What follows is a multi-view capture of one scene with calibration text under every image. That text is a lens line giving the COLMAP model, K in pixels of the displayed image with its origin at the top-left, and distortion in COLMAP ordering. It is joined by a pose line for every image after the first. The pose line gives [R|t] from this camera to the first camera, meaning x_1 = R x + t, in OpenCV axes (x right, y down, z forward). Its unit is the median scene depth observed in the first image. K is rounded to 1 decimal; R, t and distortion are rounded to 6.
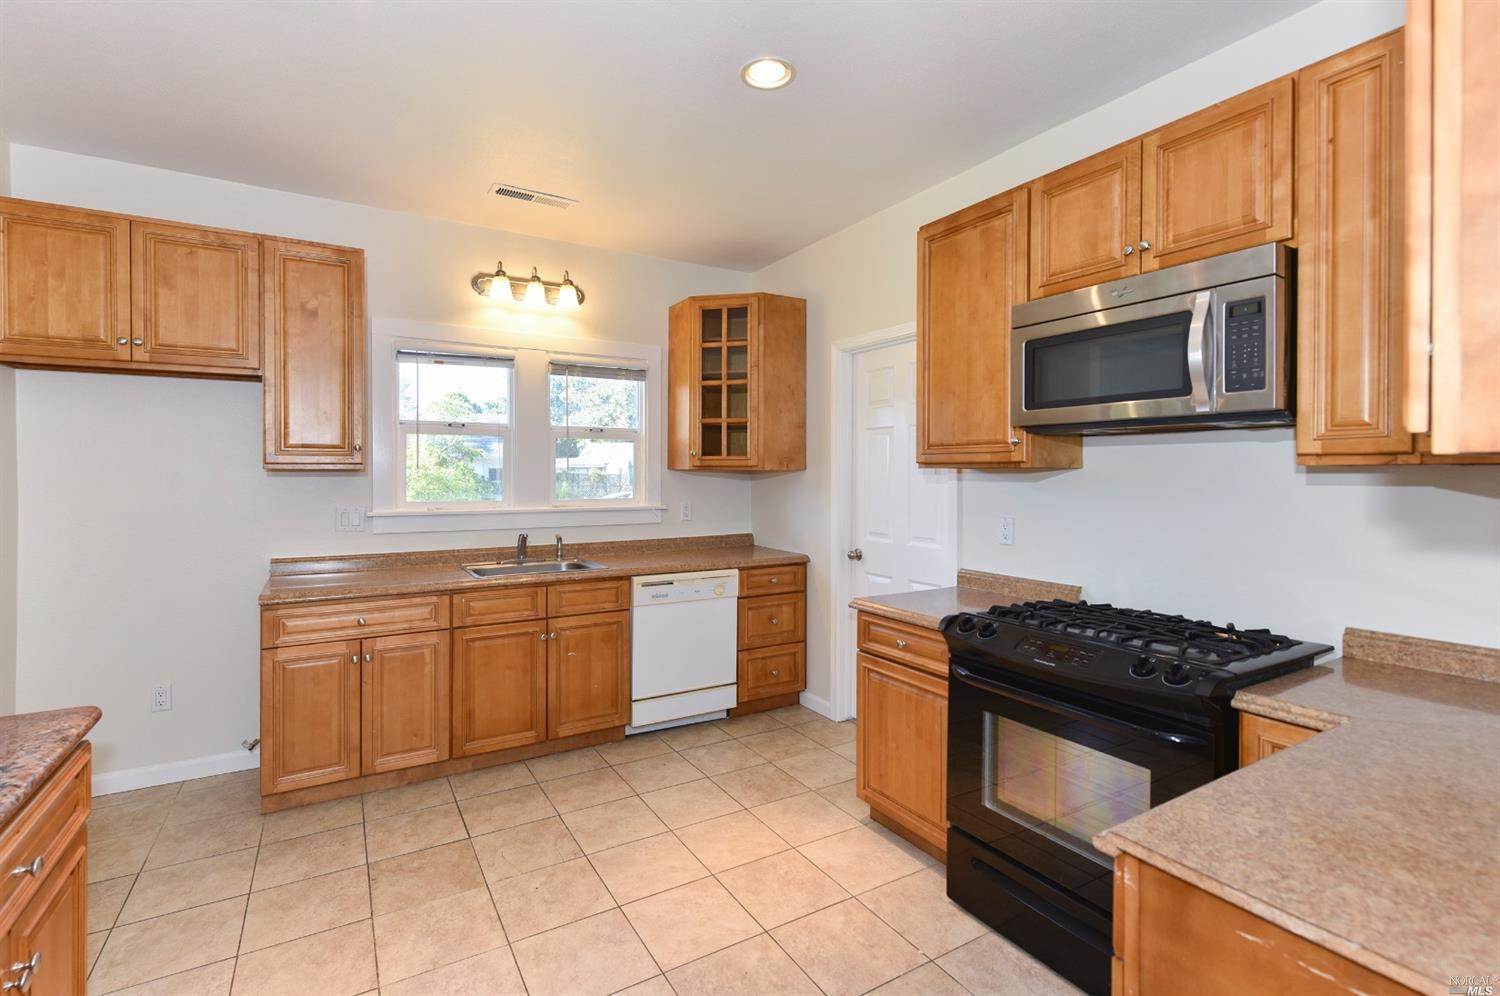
lens RADIAL K [[688.2, 0, 727.8], [0, 688.2, 466.8], [0, 0, 1]] dist [0.002469, -0.000216]
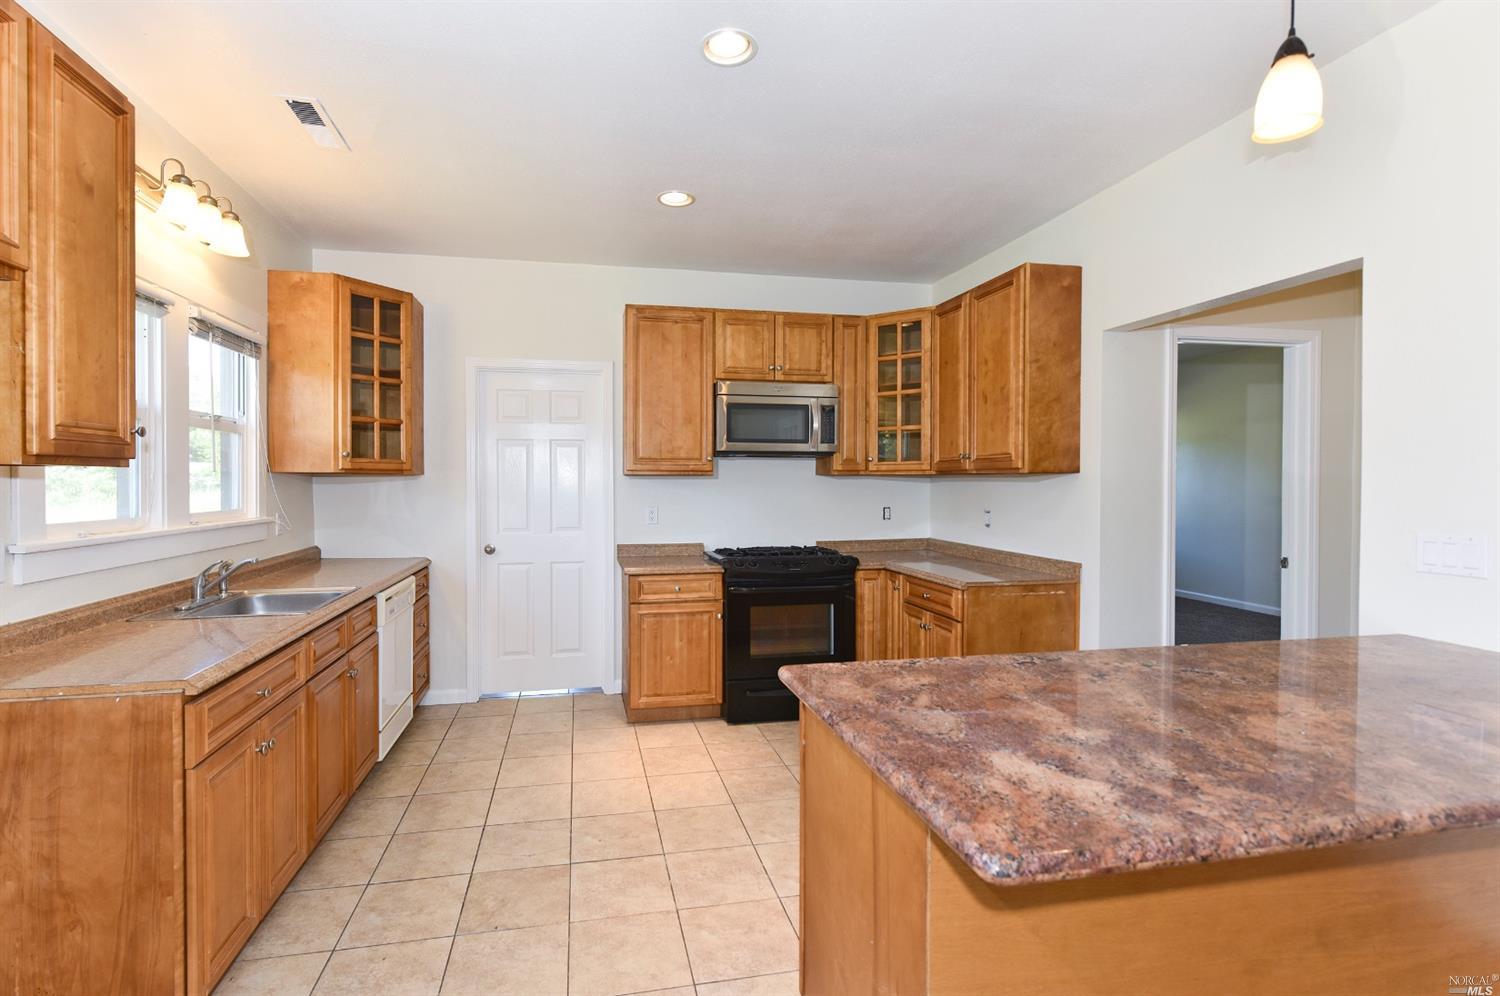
lens RADIAL K [[688.2, 0, 734.9], [0, 688.2, 485.3], [0, 0, 1]] dist [0.002469, -0.000216]
pose [[0.311137, -0.003391, 0.950359, -1.032630], [-0.008526, 0.999943, 0.006360, 0.014189], [-0.950327, -0.010081, 0.311090, 0.355691]]
